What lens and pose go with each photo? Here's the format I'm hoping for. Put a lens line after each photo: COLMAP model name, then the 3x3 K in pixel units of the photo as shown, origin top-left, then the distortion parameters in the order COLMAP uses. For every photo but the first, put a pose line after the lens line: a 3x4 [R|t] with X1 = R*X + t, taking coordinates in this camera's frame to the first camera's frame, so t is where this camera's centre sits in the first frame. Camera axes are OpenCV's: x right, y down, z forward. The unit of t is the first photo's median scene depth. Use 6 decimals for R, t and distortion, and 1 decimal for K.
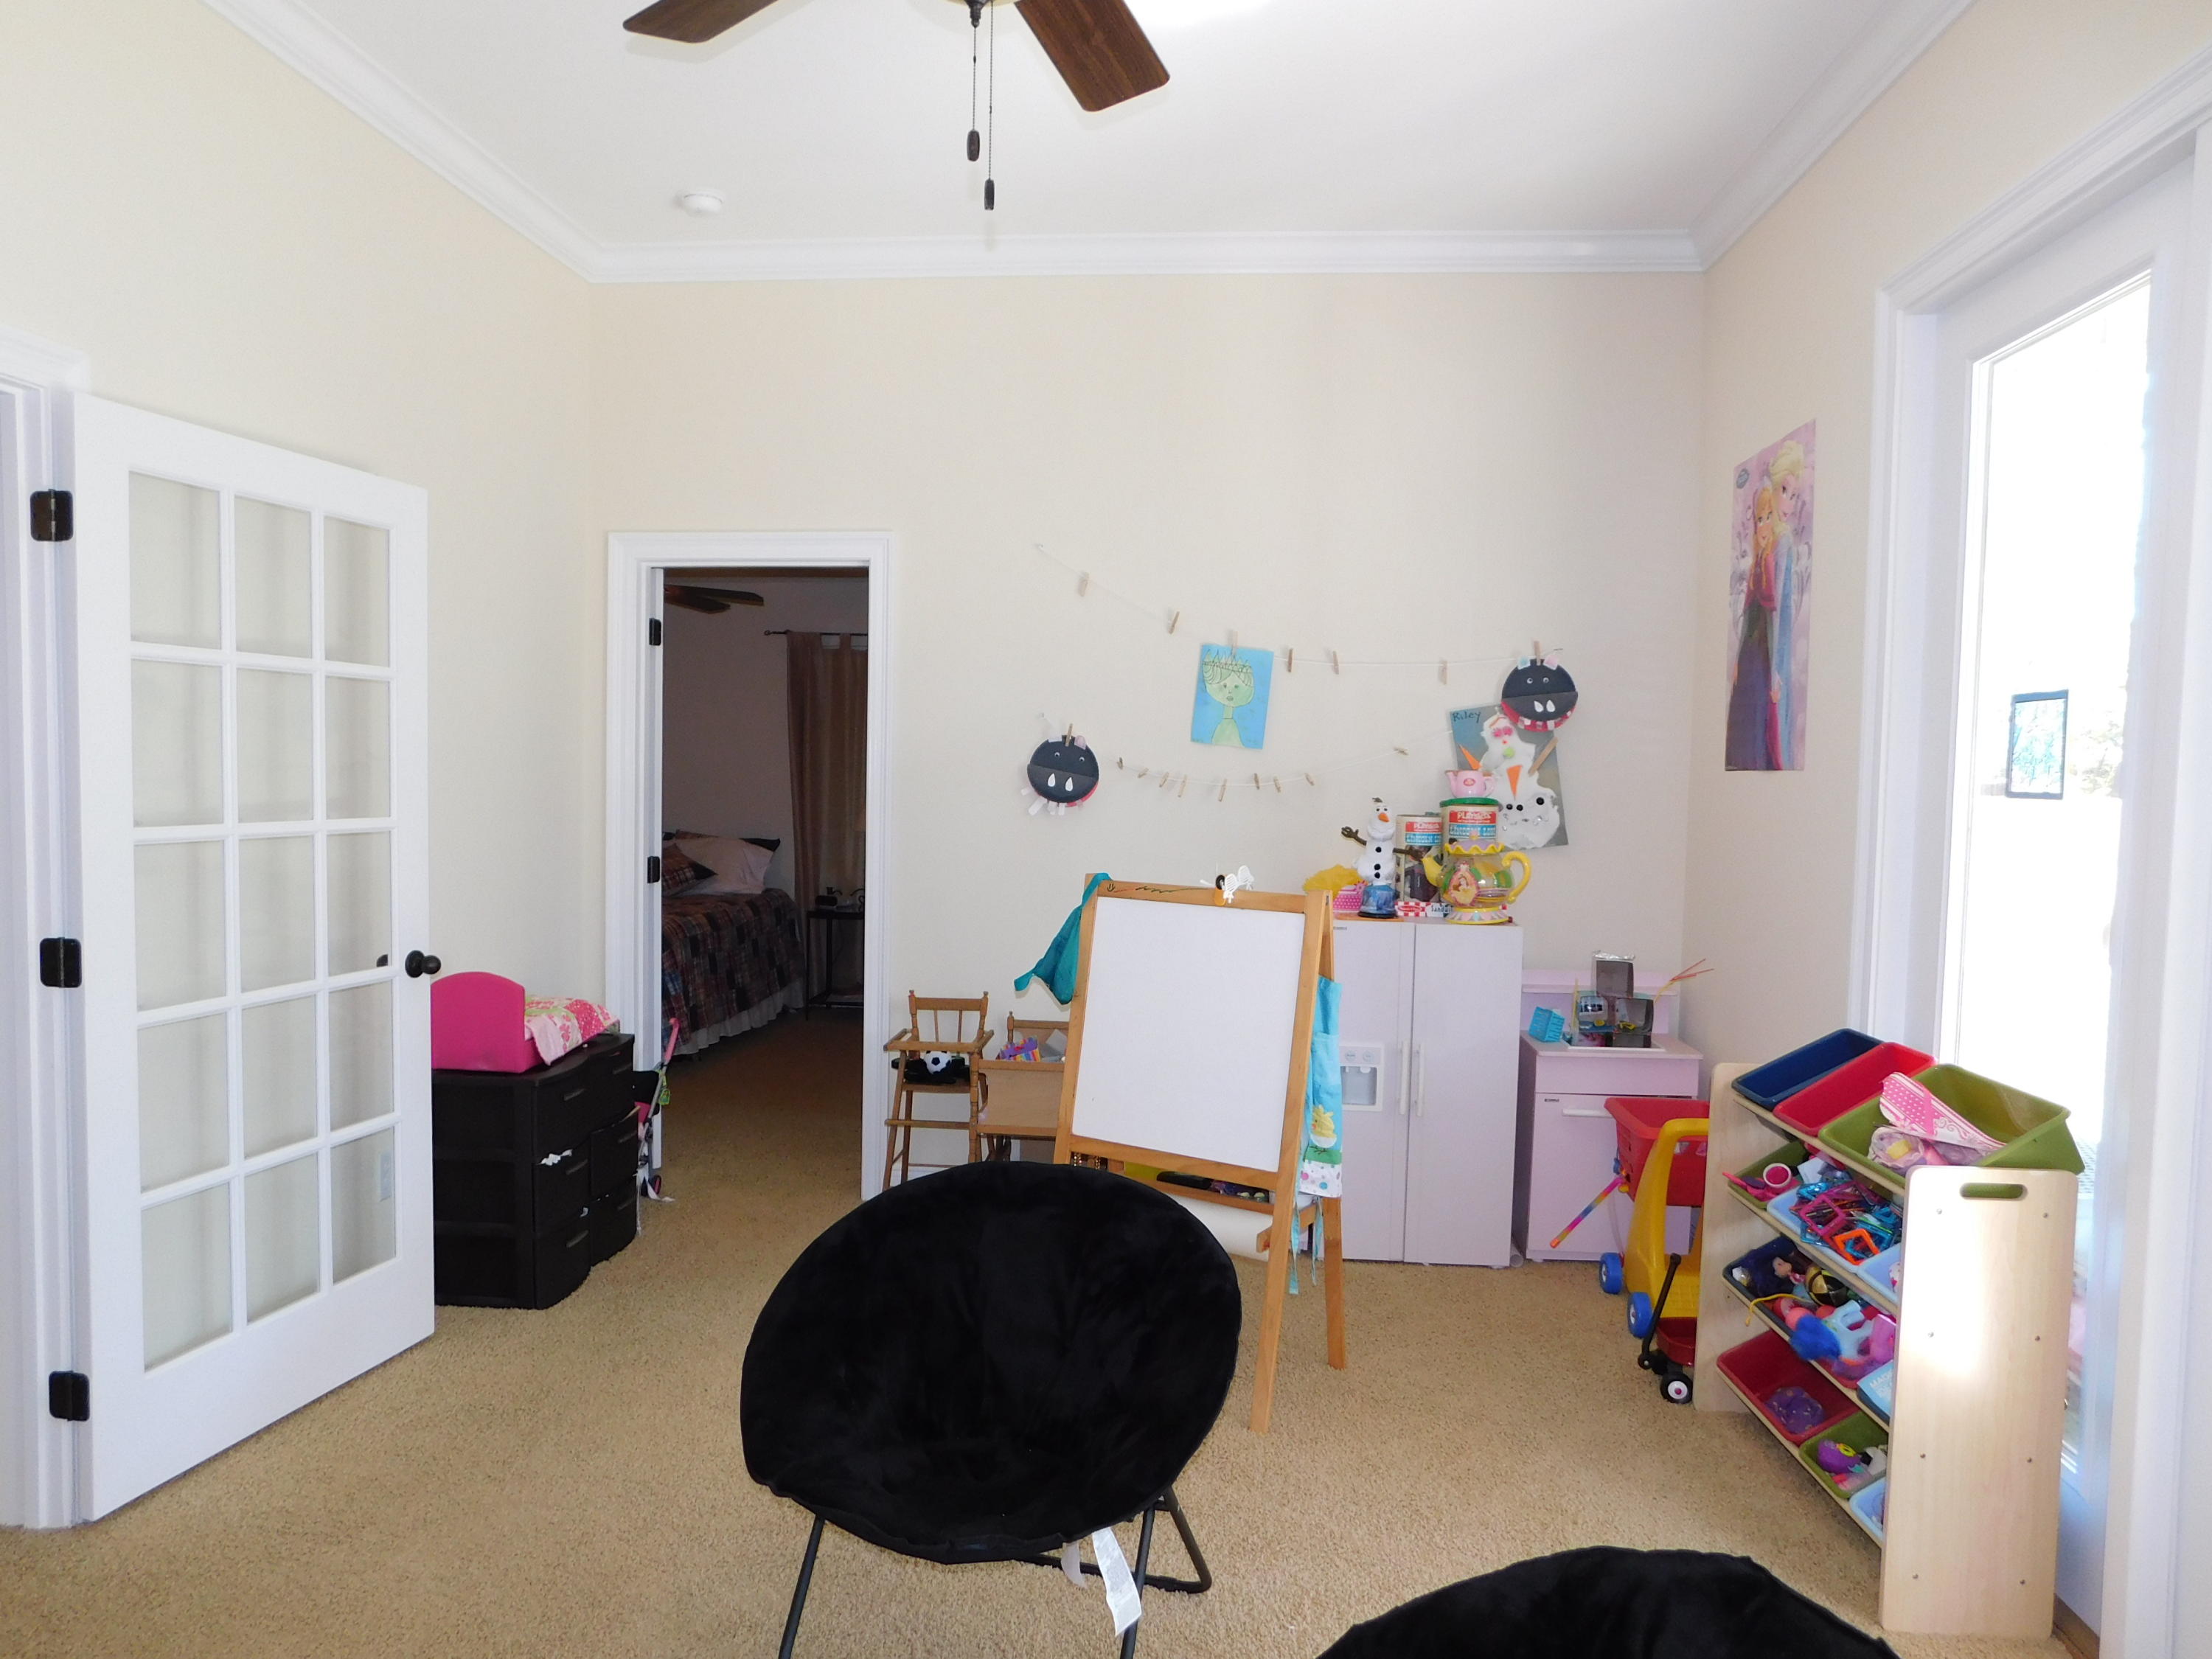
lens RADIAL K [[1470.4, 0, 1107.5], [0, 1470.4, 829.8], [0, 0, 1]] dist [-0.050429, 0.028641]
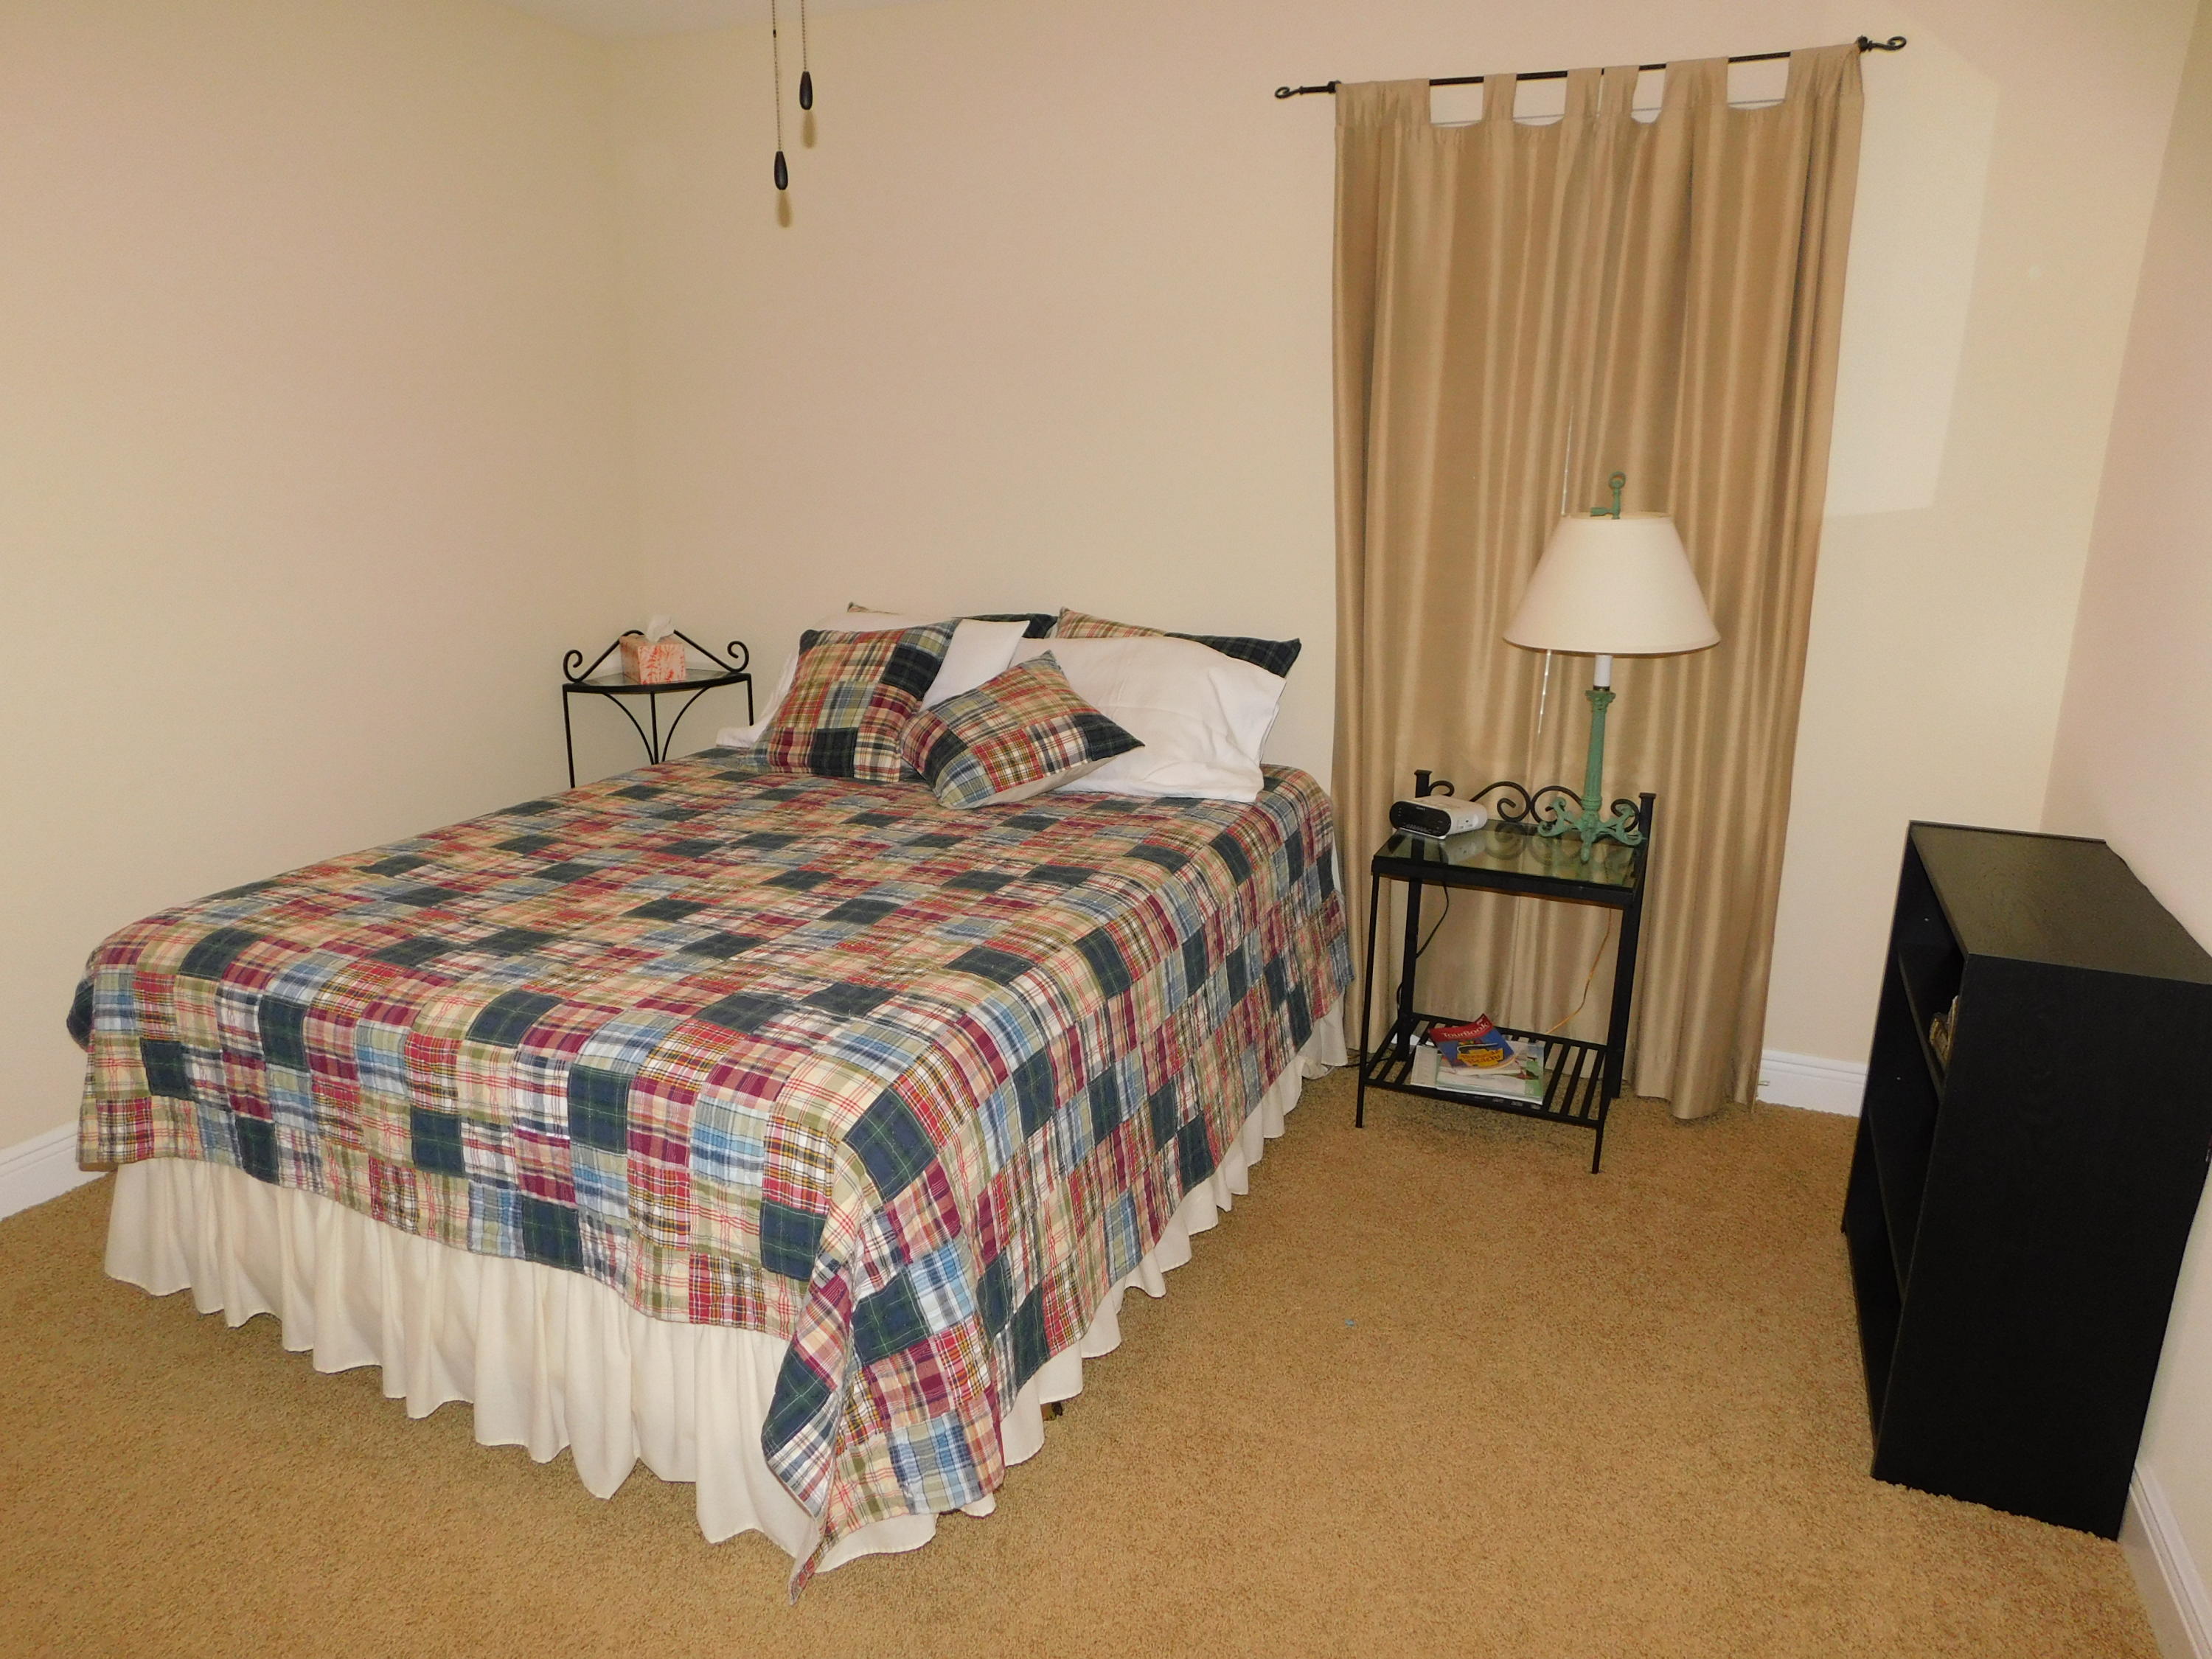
lens RADIAL K [[1470.4, 0, 1110.1], [0, 1470.4, 831.3], [0, 0, 1]] dist [-0.050429, 0.028641]
pose [[0.950896, 0.068001, -0.301948, -0.151817], [-0.003896, 0.978119, 0.208008, -0.027785], [0.309486, -0.196617, 0.930355, 0.616025]]
